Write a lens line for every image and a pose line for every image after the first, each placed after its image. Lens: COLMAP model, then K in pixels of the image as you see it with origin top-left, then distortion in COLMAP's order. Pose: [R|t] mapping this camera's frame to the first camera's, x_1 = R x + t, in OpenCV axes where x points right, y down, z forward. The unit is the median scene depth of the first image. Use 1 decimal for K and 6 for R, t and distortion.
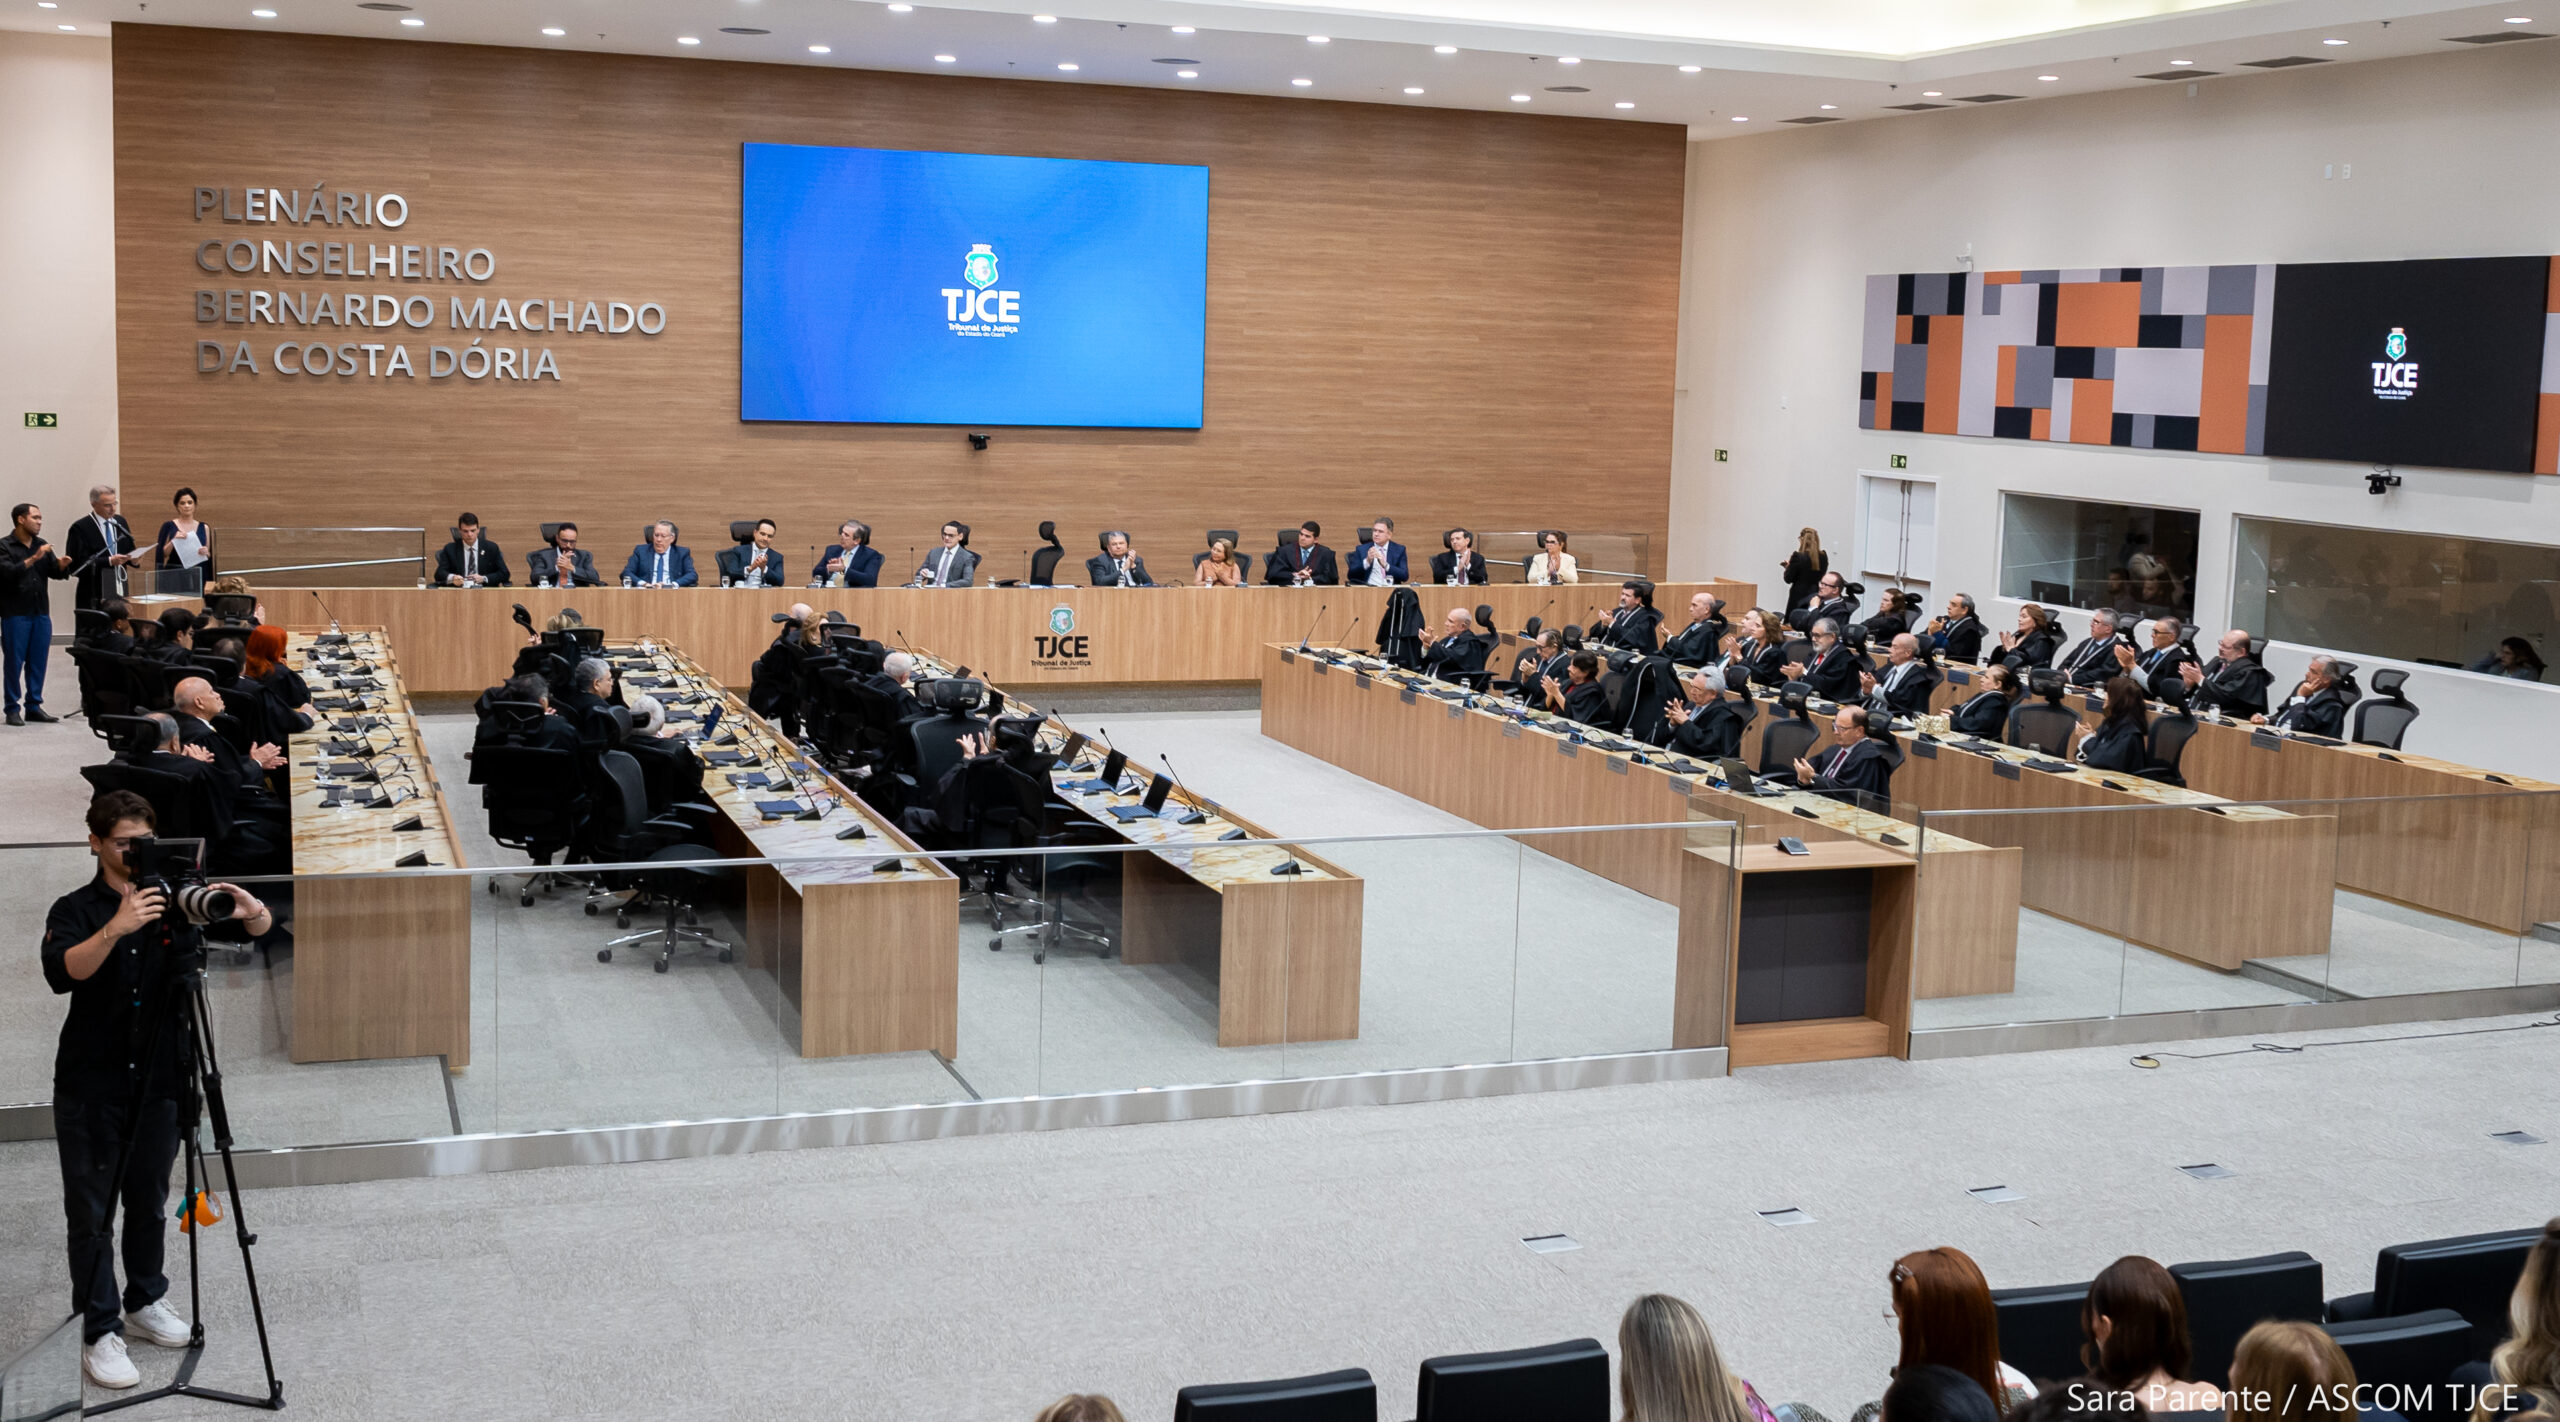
lens RADIAL K [[2610.4, 0, 1253.4], [0, 2610.4, 642.0], [0, 0, 1]] dist [-0.025748, 0.013217]
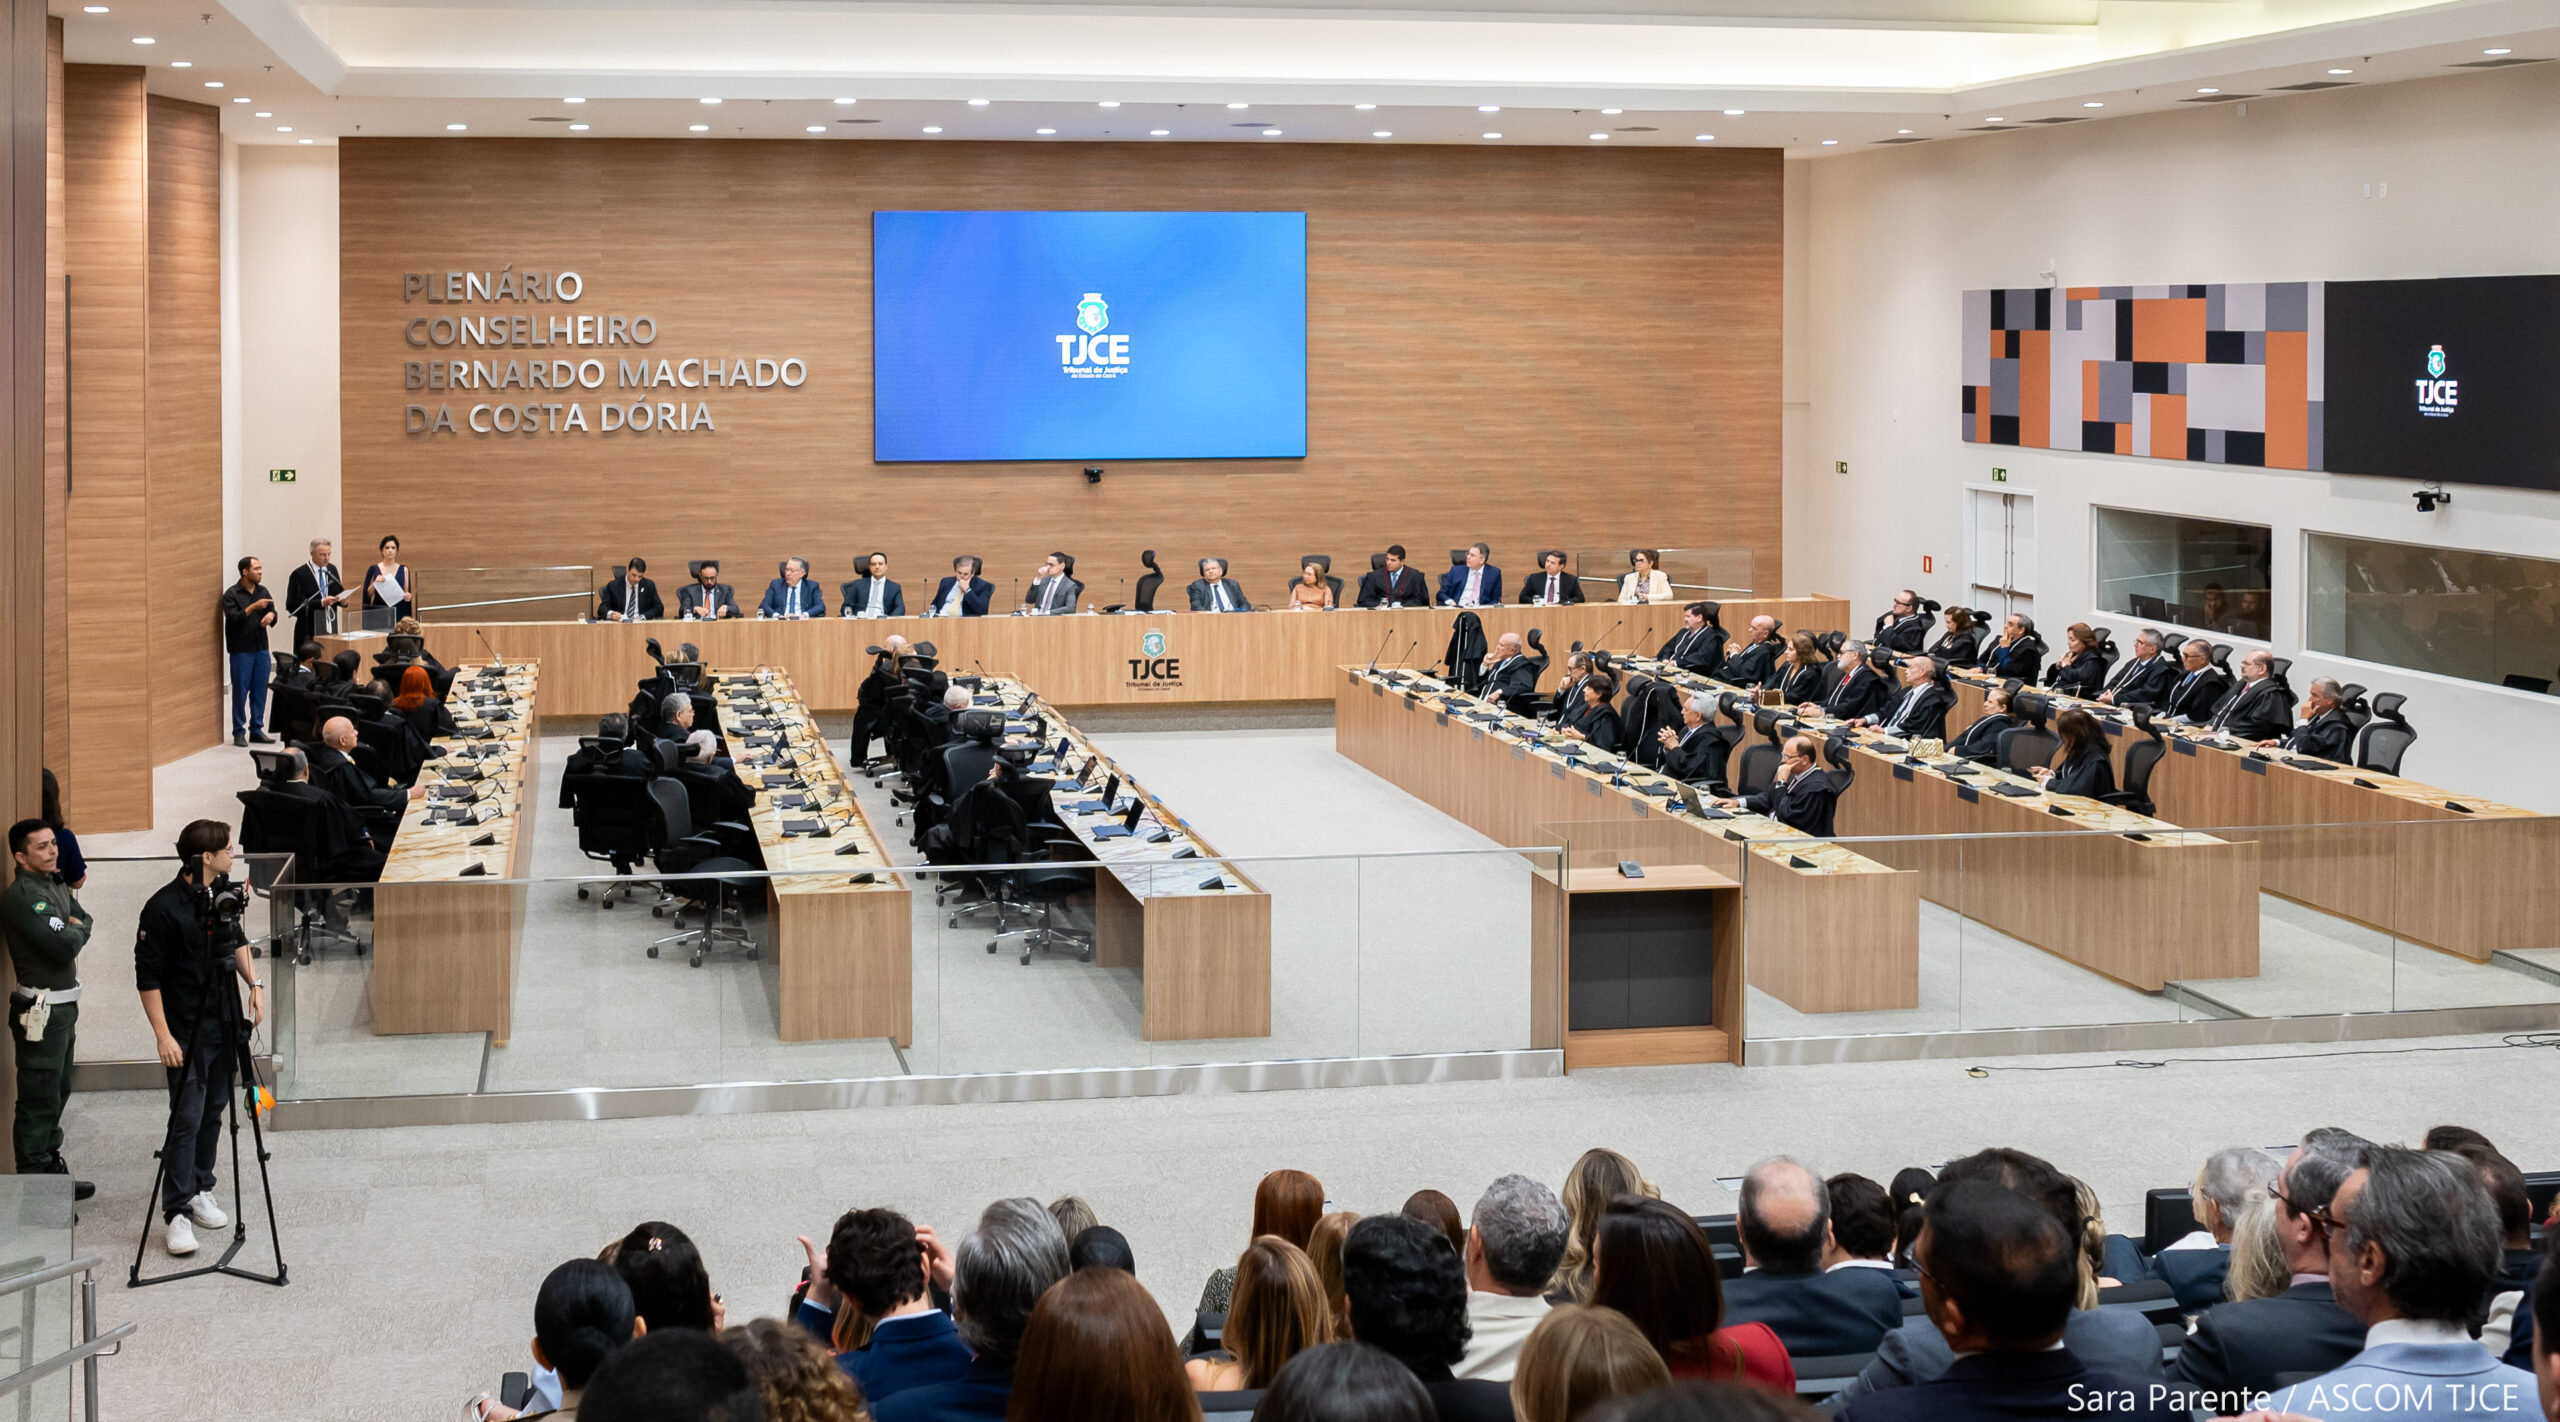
lens RADIAL K [[2671.9, 0, 970.0], [0, 2671.9, 387.5], [0, 0, 1]] dist [-0.026581, 0.015056]
pose [[0.977195, -0.027472, -0.210561, 0.081957], [0.008089, 0.995692, -0.092367, -0.011754], [0.212191, 0.088557, 0.973207, -0.092716]]
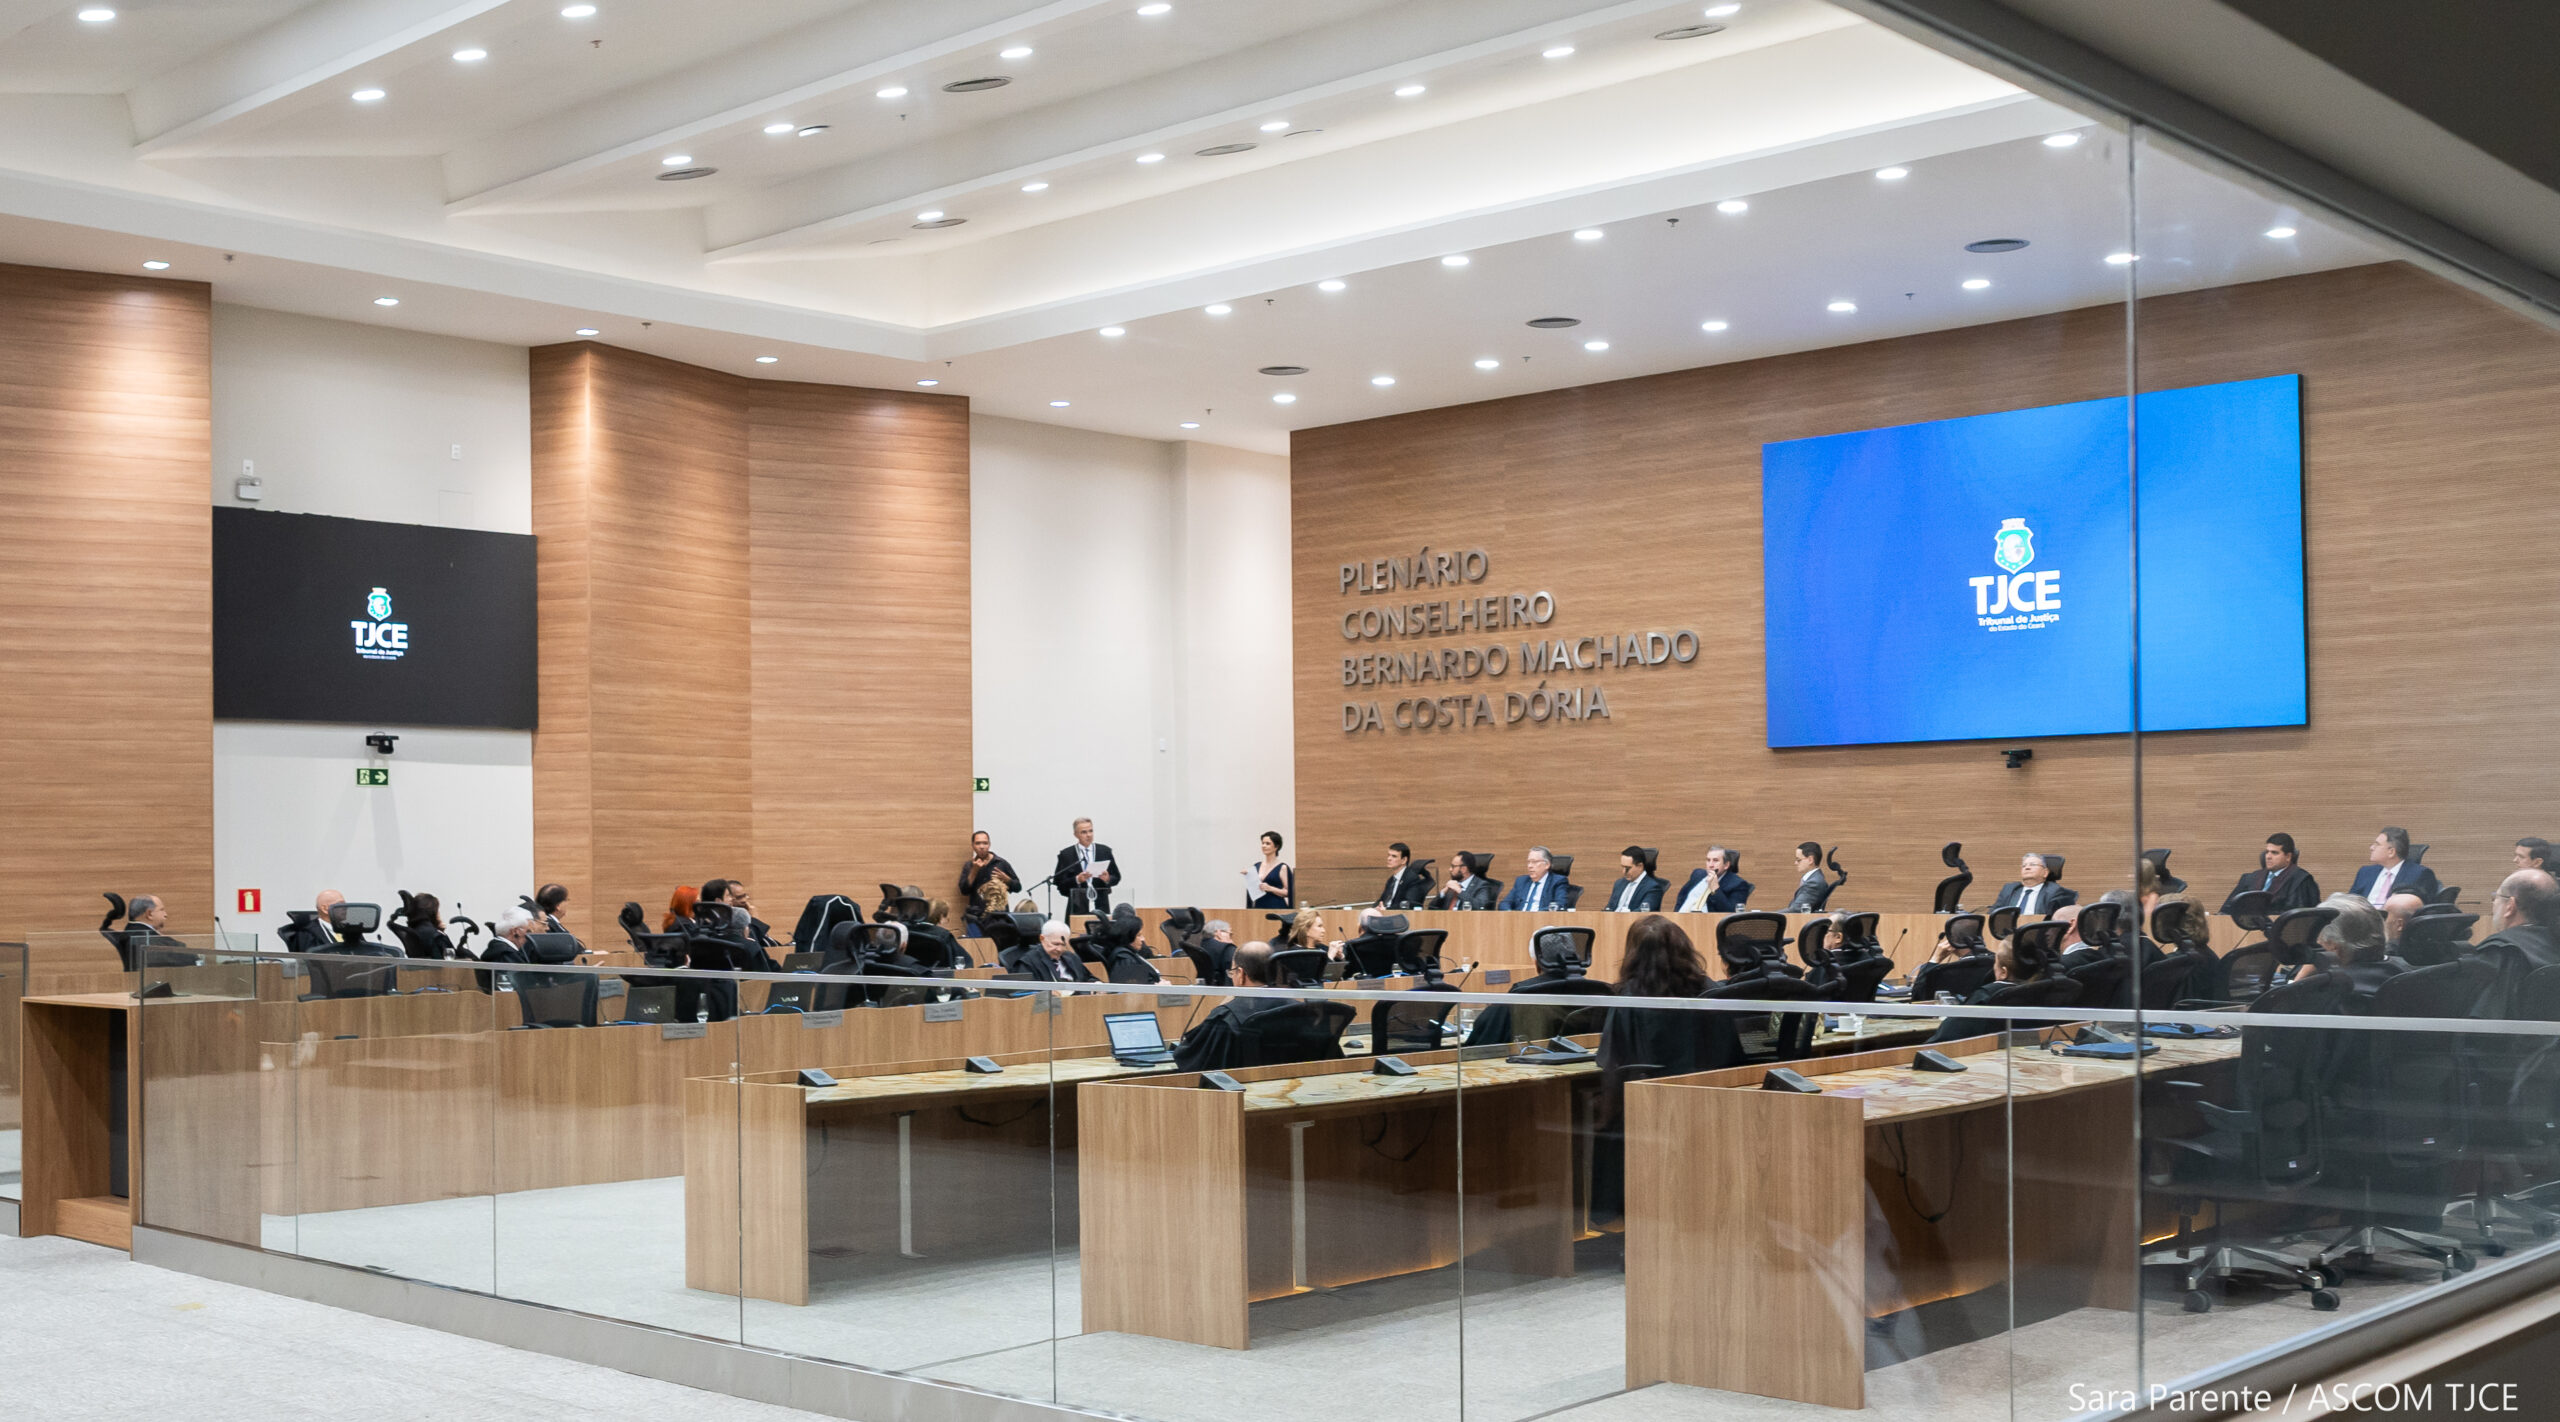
lens RADIAL K [[2685.8, 0, 1269.4], [0, 2685.8, 818.1], [0, 0, 1]] dist [-0.059879, 0.117988]
pose [[0.454067, -0.047558, -0.889698, 0.553244], [-0.070533, 0.993522, -0.089105, 0.033883], [0.888171, 0.103212, 0.447771, 0.440072]]
